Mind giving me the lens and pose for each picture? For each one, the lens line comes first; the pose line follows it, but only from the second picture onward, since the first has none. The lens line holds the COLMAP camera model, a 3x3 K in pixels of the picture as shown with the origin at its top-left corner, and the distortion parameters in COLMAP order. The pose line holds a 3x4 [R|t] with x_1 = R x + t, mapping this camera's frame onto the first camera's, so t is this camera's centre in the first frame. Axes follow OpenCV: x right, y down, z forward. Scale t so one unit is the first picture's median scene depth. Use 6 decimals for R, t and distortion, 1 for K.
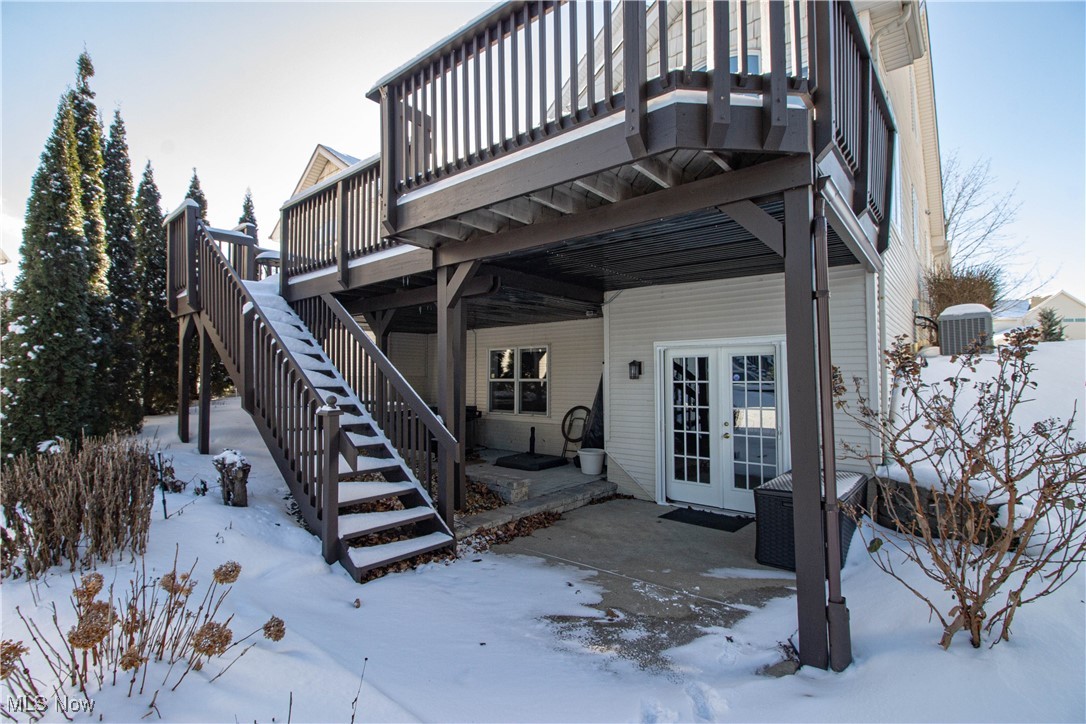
lens RADIAL K [[511.5, 0, 543.9], [0, 511.5, 363.8], [0, 0, 1]] dist [-0.008255, -0.007750]
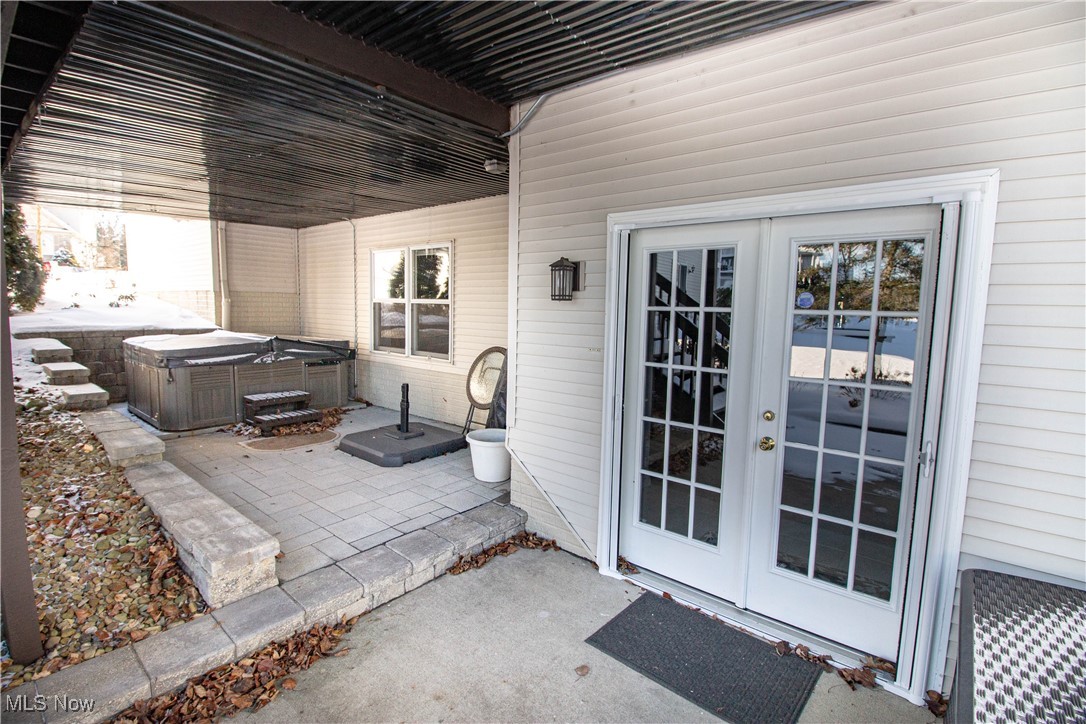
lens RADIAL K [[511.5, 0, 539.0], [0, 511.5, 362.7], [0, 0, 1]] dist [-0.008255, -0.007750]
pose [[0.999795, 0.019870, -0.003916, 0.160943], [-0.019102, 0.989449, 0.143615, 0.020093], [0.006729, -0.143511, 0.989626, 0.552625]]
